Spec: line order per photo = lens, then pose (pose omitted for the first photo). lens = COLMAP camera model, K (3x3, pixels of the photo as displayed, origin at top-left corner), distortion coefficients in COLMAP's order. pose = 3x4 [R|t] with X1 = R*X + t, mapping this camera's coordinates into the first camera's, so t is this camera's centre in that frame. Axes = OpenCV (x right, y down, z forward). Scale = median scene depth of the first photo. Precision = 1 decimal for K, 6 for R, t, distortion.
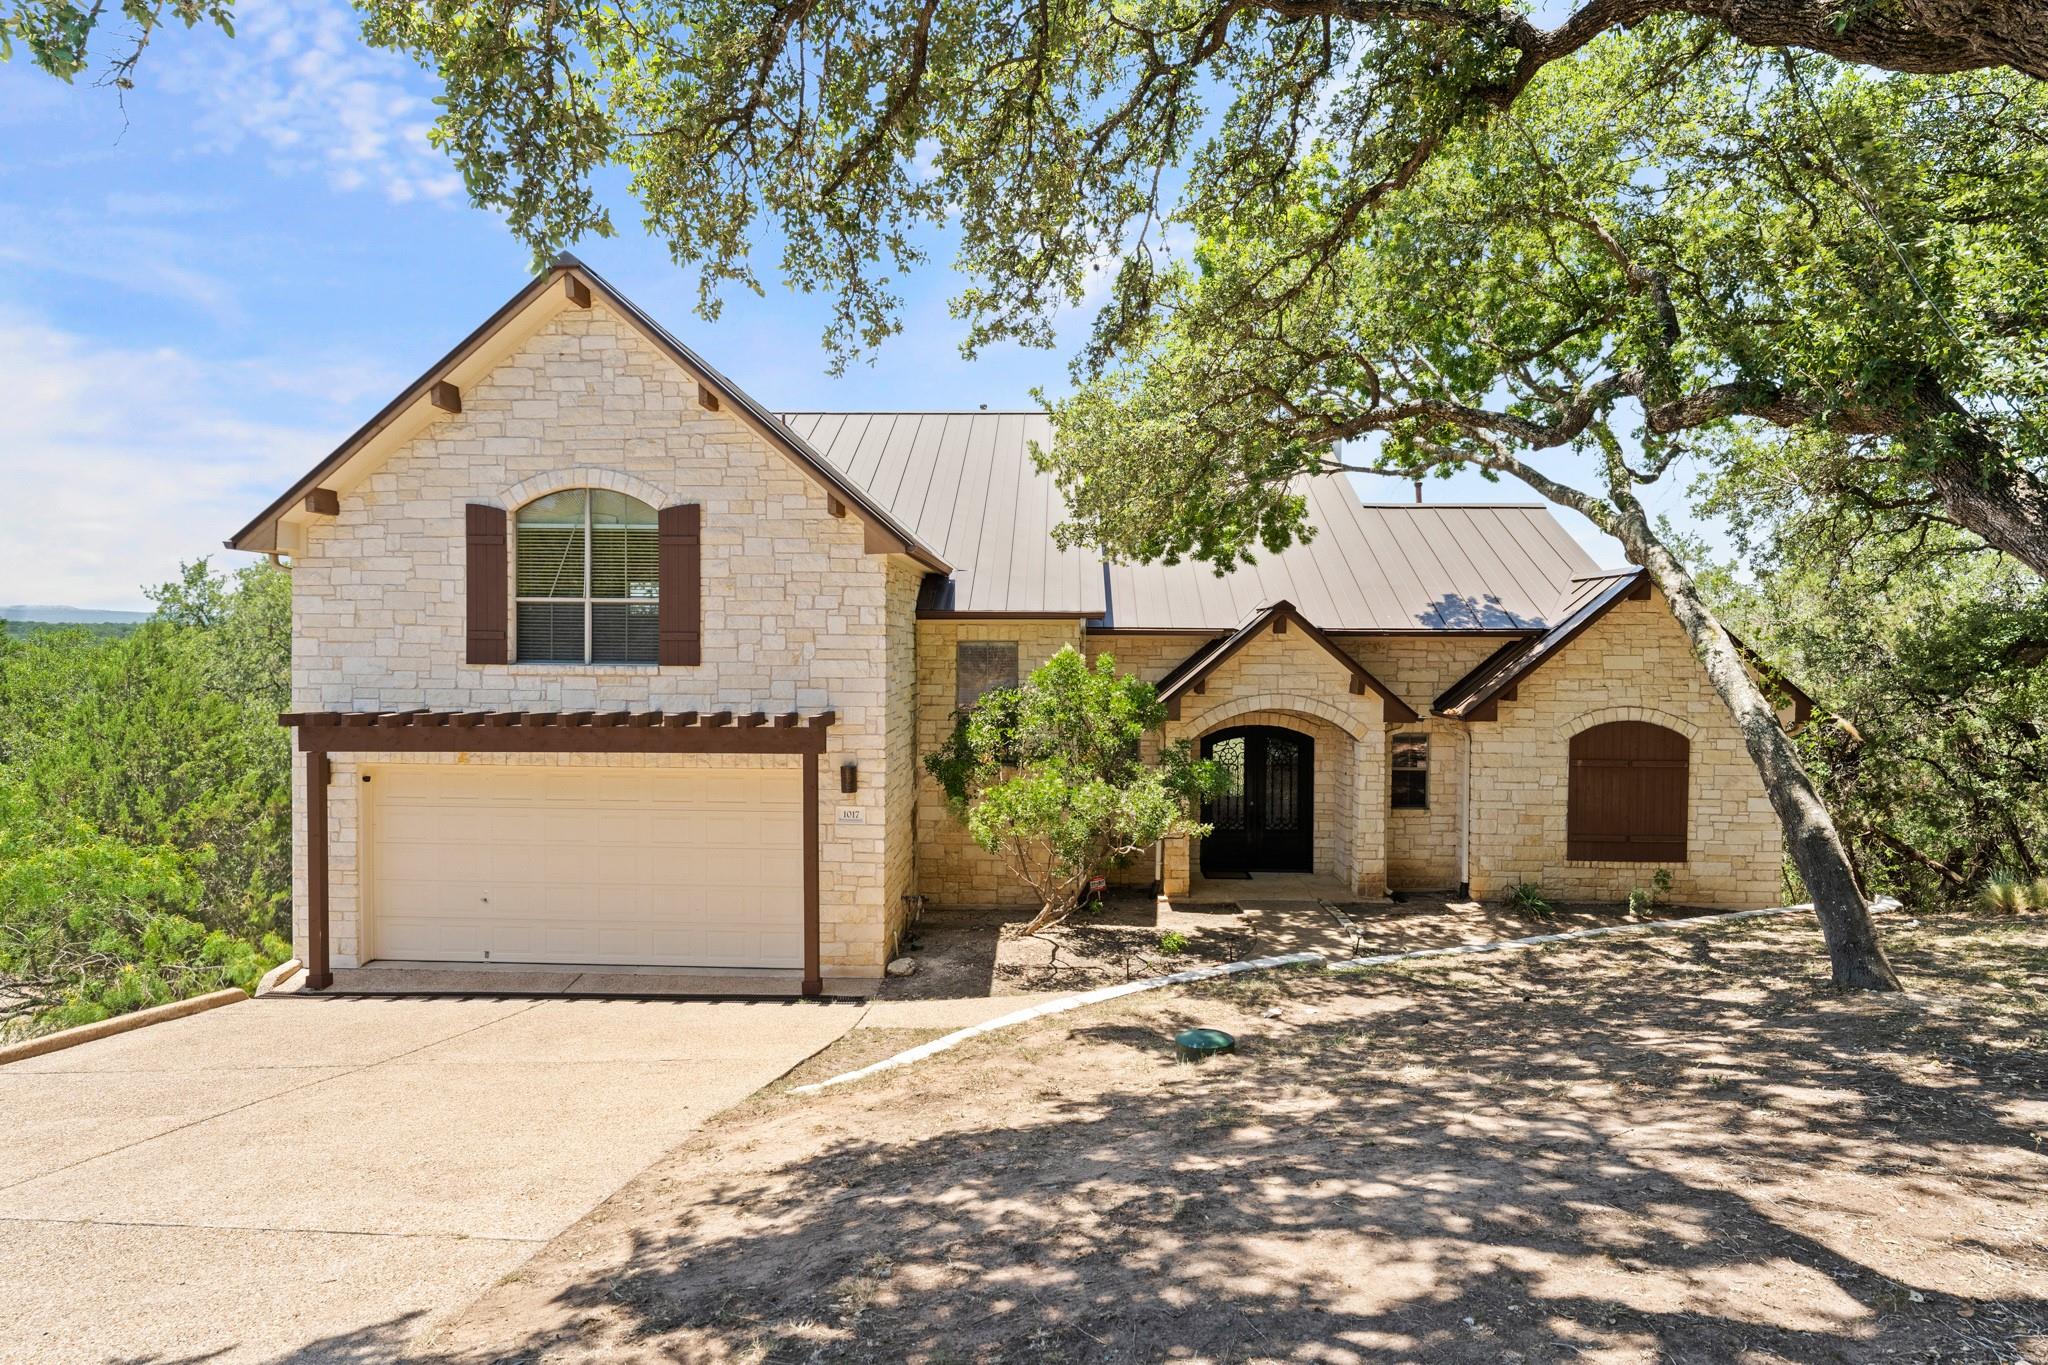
lens RADIAL K [[1102.1, 0, 1024.0], [0, 1102.1, 682.5], [0, 0, 1]] dist [0.000425, 0.000078]
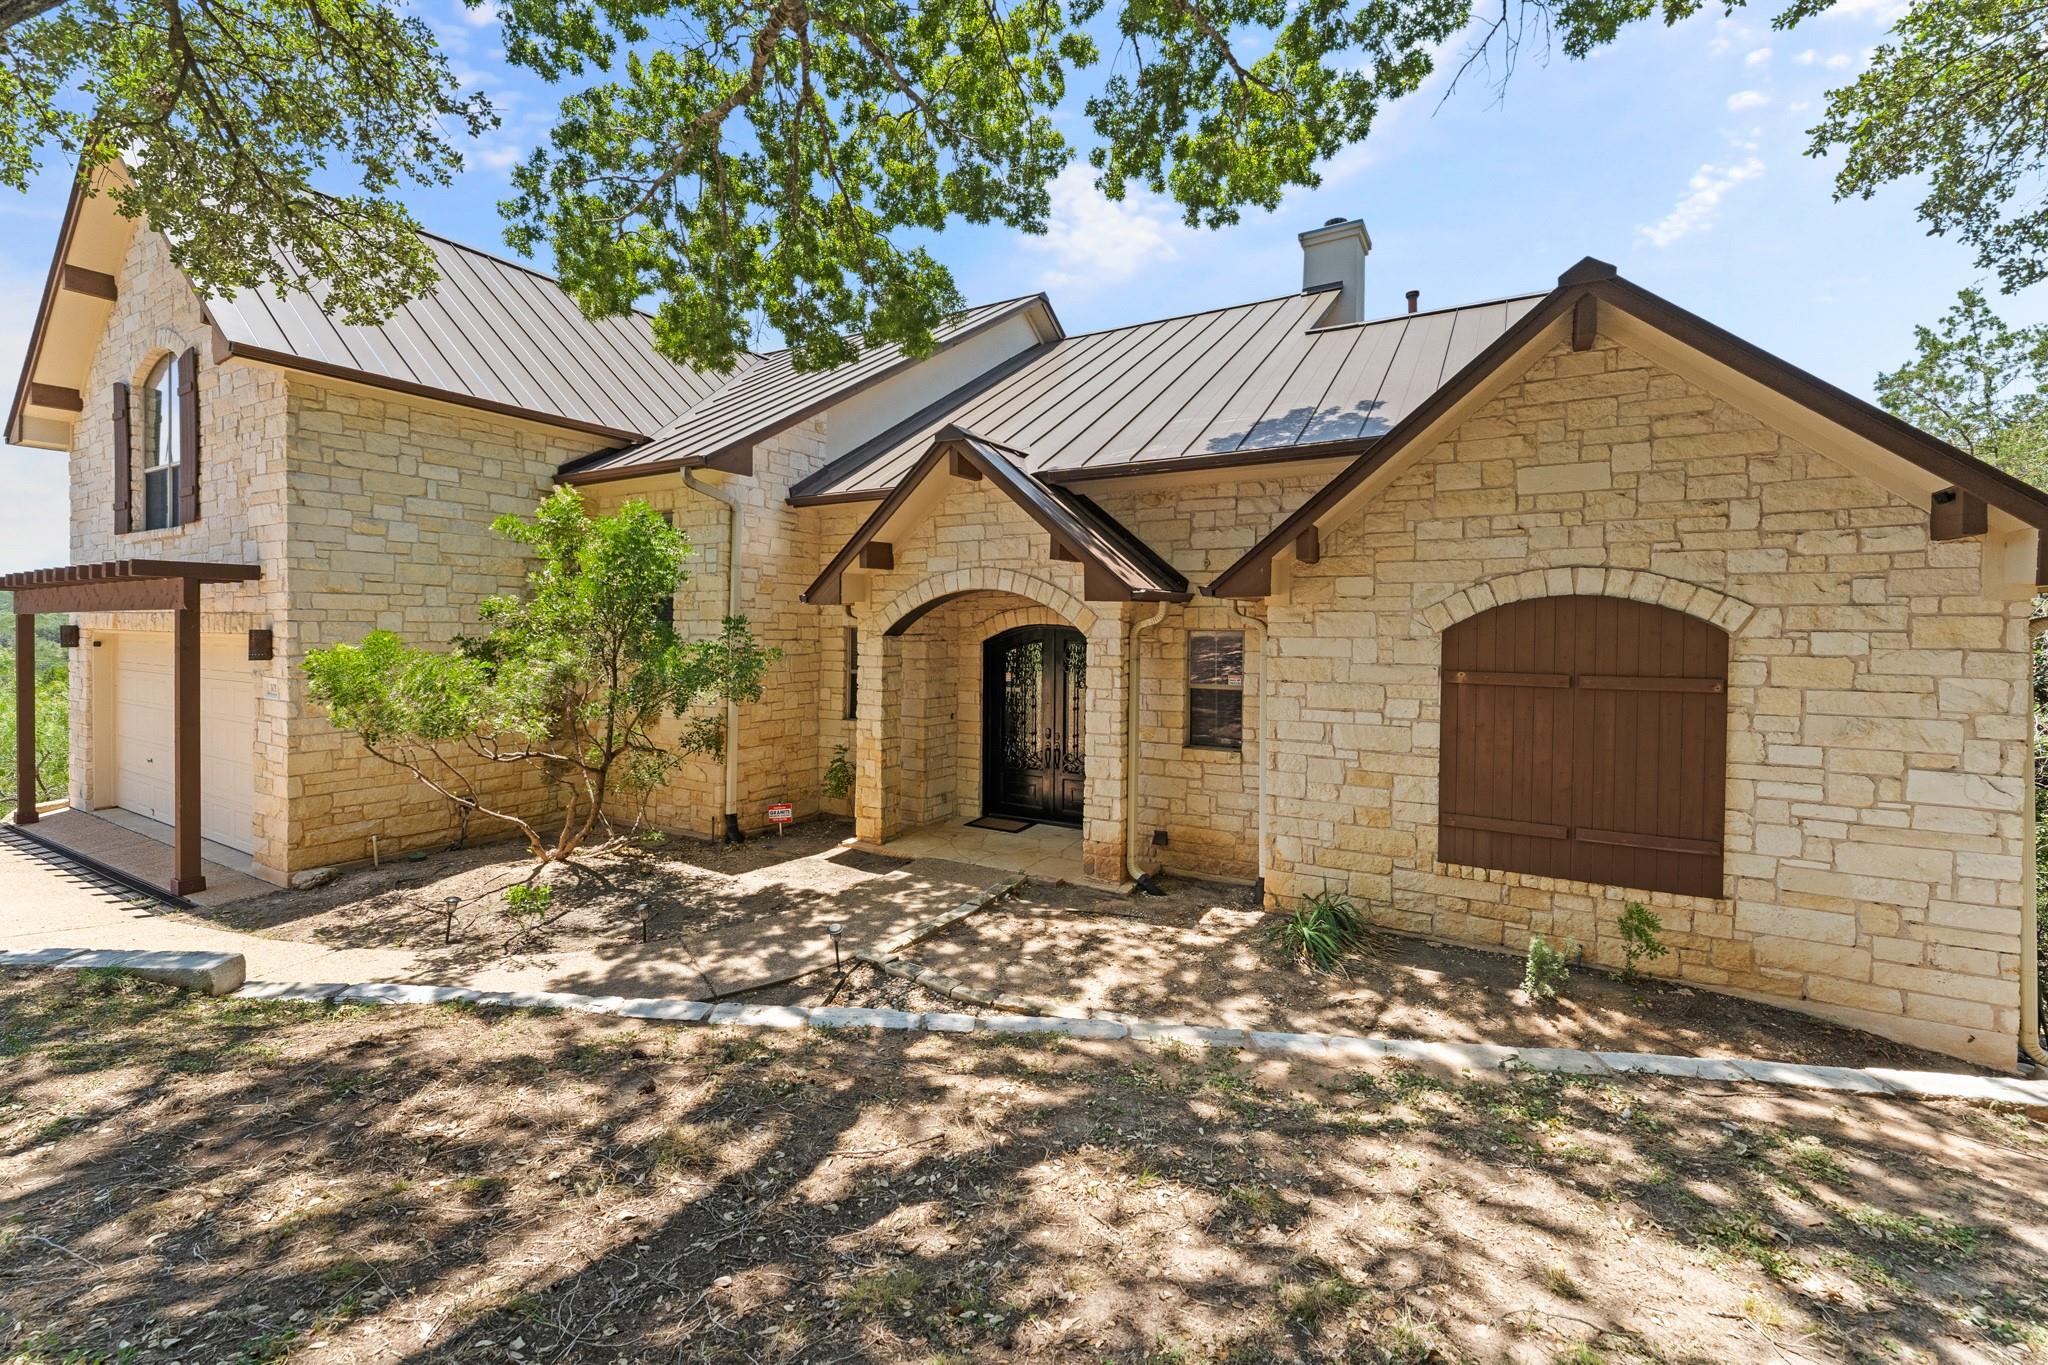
lens RADIAL K [[846.7, 0, 1024.4], [0, 846.7, 634.7], [0, 0, 1]] dist [0.001148, 0.000072]
pose [[0.880067, 0.002956, -0.474840, 0.511597], [-0.017312, 0.999516, -0.025864, 0.066686], [0.474533, 0.030983, 0.879692, 0.546003]]
